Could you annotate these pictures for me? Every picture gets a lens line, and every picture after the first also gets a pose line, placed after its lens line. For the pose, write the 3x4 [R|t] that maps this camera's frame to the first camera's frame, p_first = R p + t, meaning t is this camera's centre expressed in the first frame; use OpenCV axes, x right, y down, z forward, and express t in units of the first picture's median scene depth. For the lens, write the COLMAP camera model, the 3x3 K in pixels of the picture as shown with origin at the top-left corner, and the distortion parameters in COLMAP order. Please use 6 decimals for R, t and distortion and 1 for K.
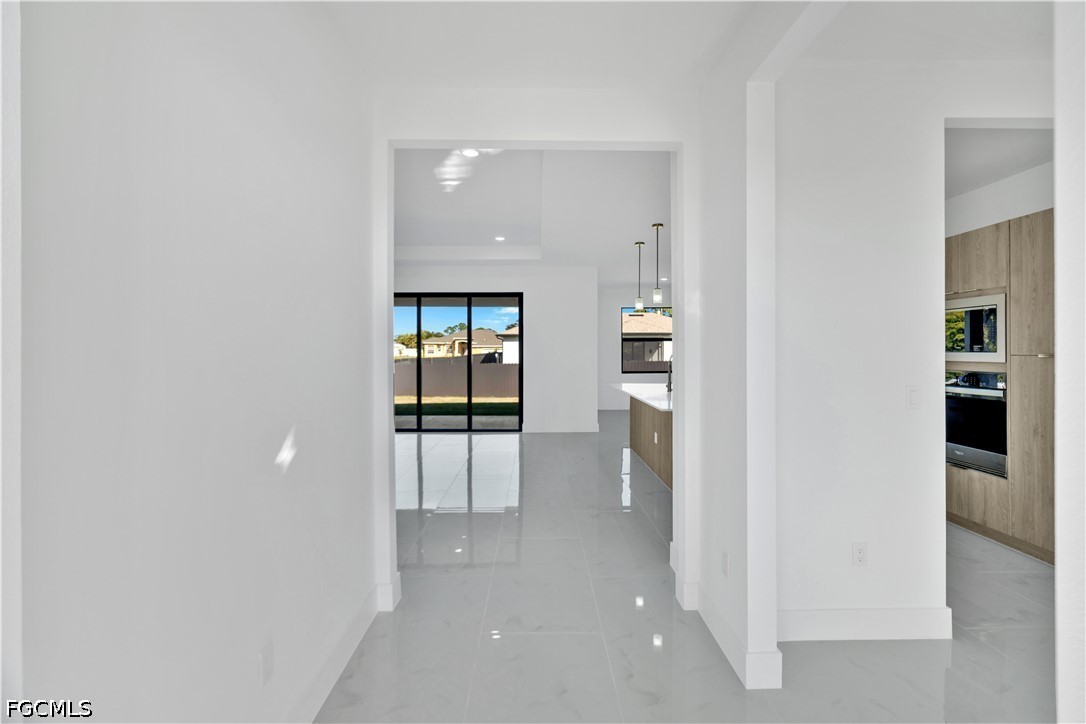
lens RADIAL K [[512.3, 0, 541.5], [0, 512.3, 354.7], [0, 0, 1]] dist [0.014735, 0.000251]
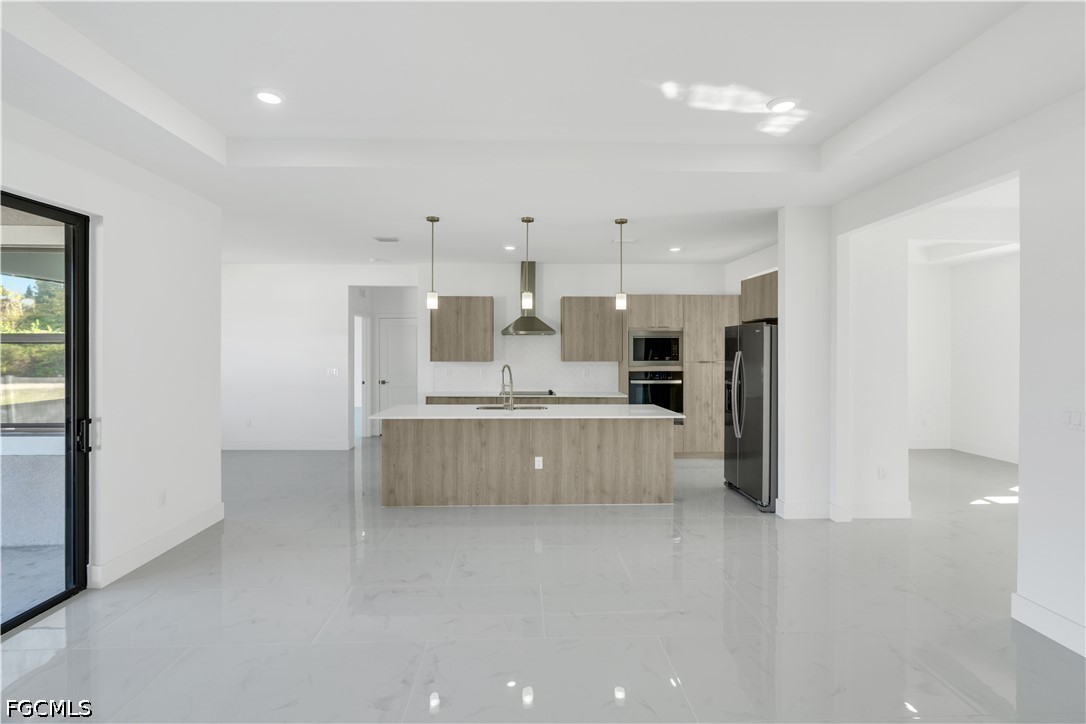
lens RADIAL K [[512.3, 0, 541.5], [0, 512.3, 354.7], [0, 0, 1]] dist [0.014735, 0.000251]
pose [[-0.021429, -0.002469, 0.999767, -0.523839], [0.005833, 0.999980, 0.002594, -0.018071], [-0.999753, 0.005888, -0.021414, 0.787615]]
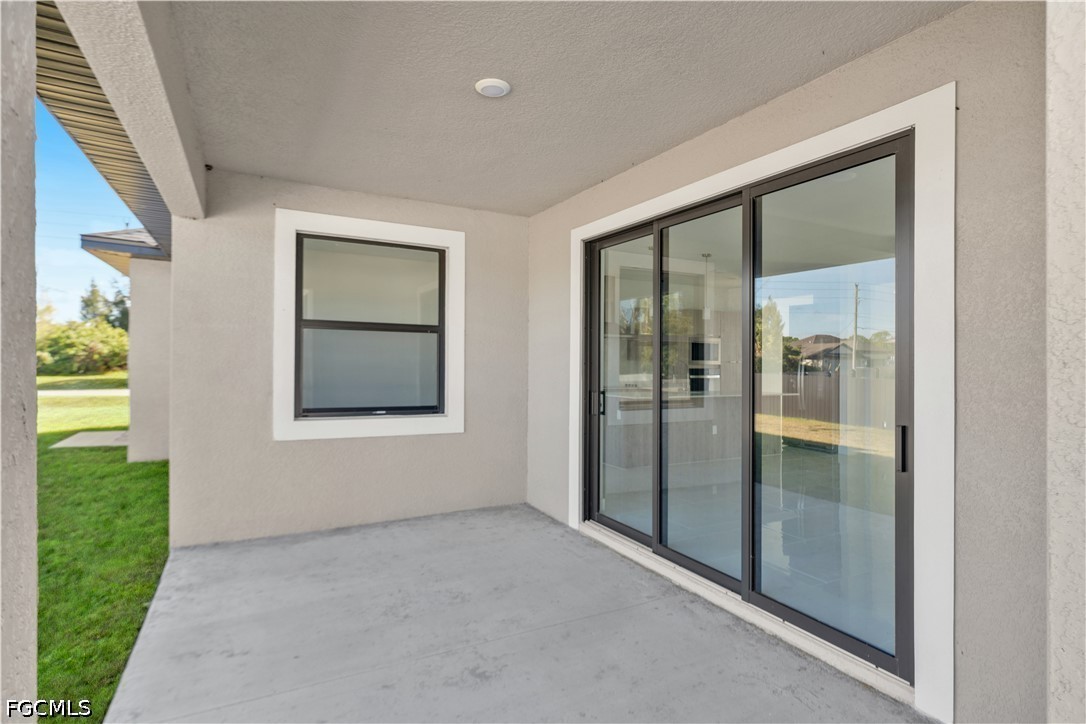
lens RADIAL K [[512.3, 0, 541.5], [0, 512.3, 354.7], [0, 0, 1]] dist [0.014735, 0.000251]
pose [[-0.464654, 0.006111, 0.885471, -0.539855], [0.000265, 0.999977, -0.006762, -0.009176], [-0.885492, -0.002907, -0.464645, 1.542171]]
